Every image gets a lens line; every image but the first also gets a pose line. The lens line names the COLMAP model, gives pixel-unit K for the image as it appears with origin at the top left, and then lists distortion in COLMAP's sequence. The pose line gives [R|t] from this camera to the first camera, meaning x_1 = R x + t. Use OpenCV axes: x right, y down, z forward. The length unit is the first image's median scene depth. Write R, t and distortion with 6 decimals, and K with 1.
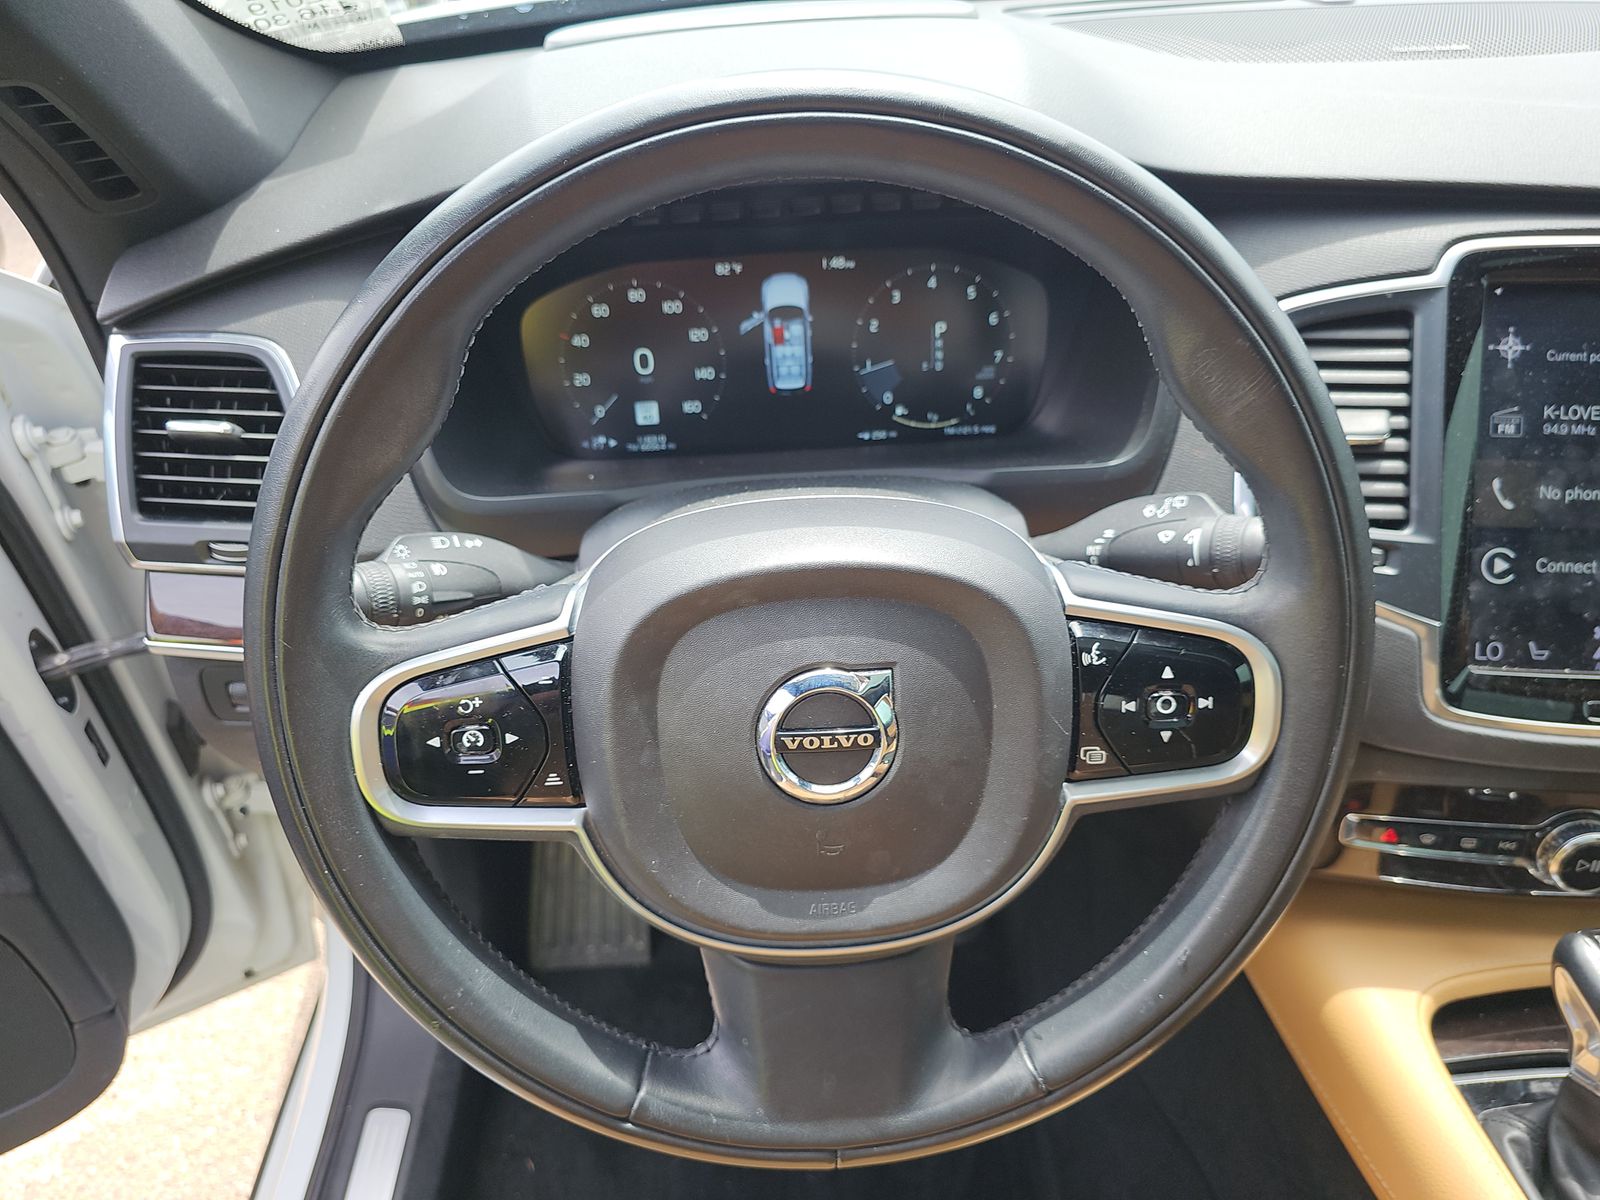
lens RADIAL K [[1075.3, 0, 827.0], [0, 1075.3, 597.5], [0, 0, 1]] dist [0.059600, -0.047281]
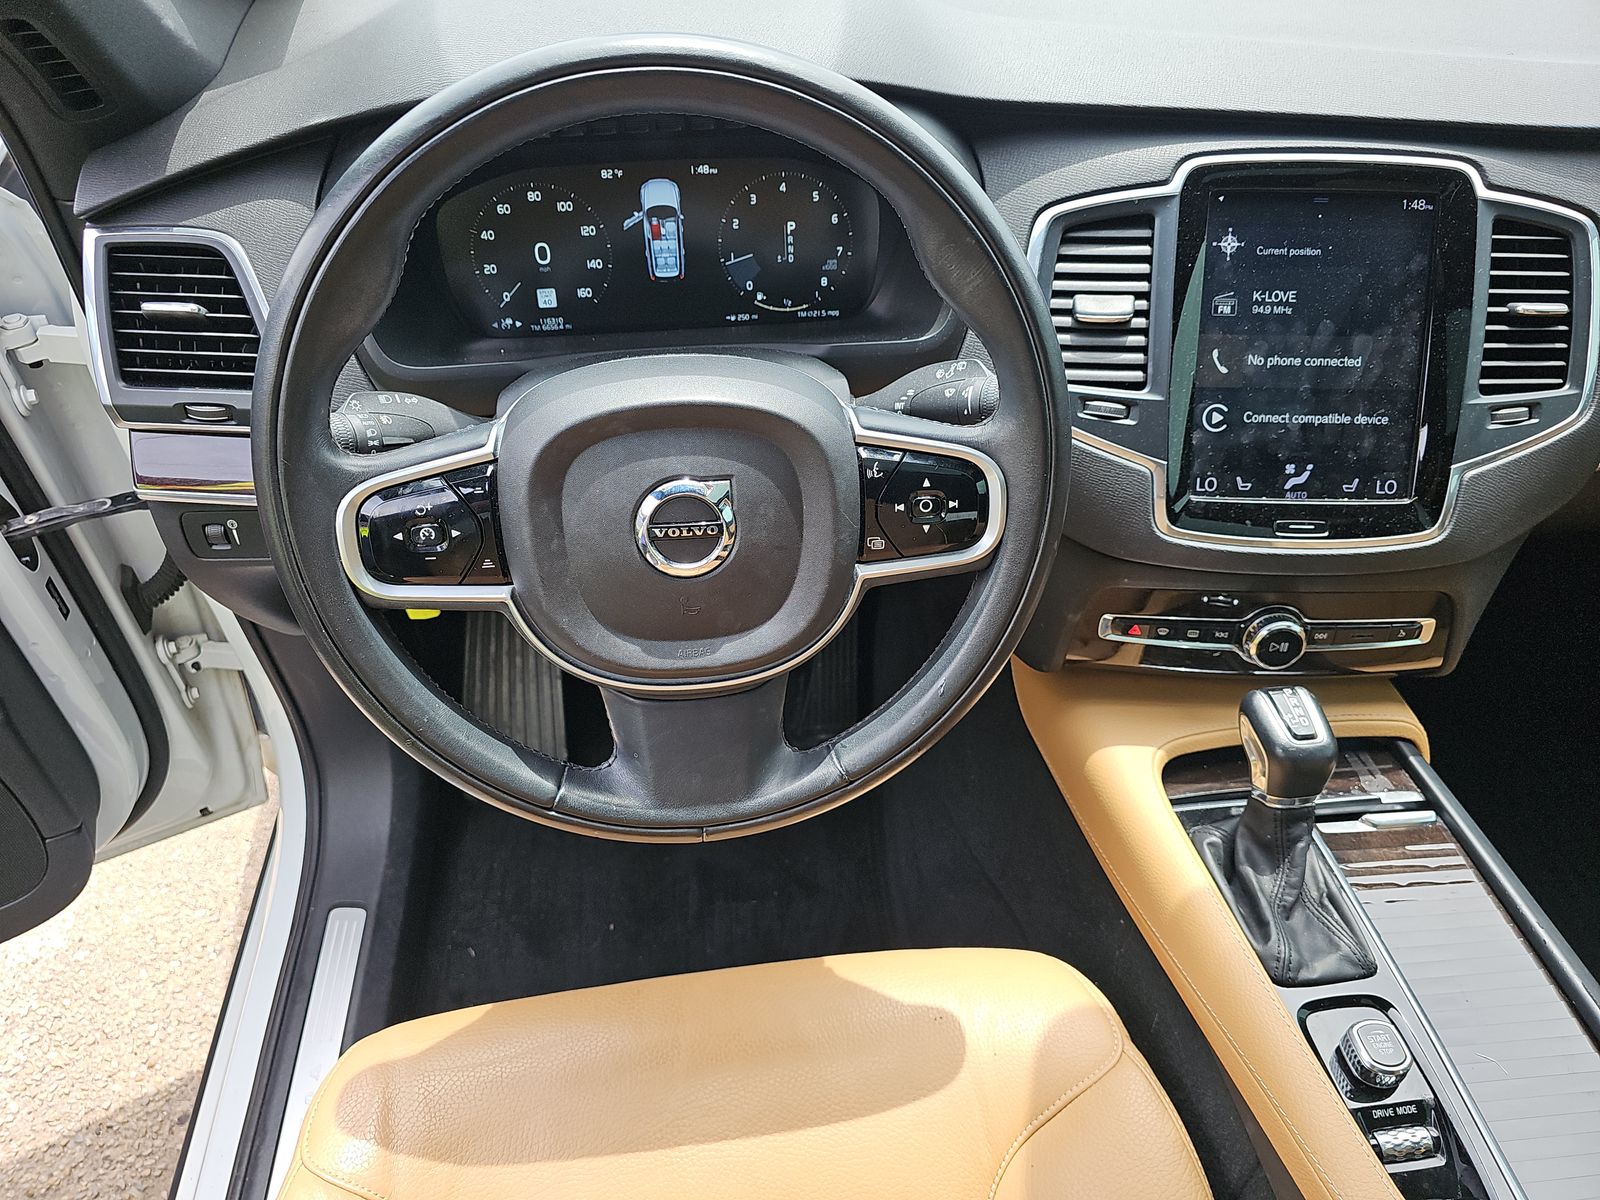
lens RADIAL K [[1051.2, 0, 803.7], [0, 1051.2, 604.7], [0, 0, 1]] dist [0.070155, -0.058865]
pose [[0.997938, -0.018260, 0.061531, 0.044388], [0.011894, 0.994684, 0.102285, 0.057588], [-0.063071, -0.101342, 0.992850, -0.251247]]
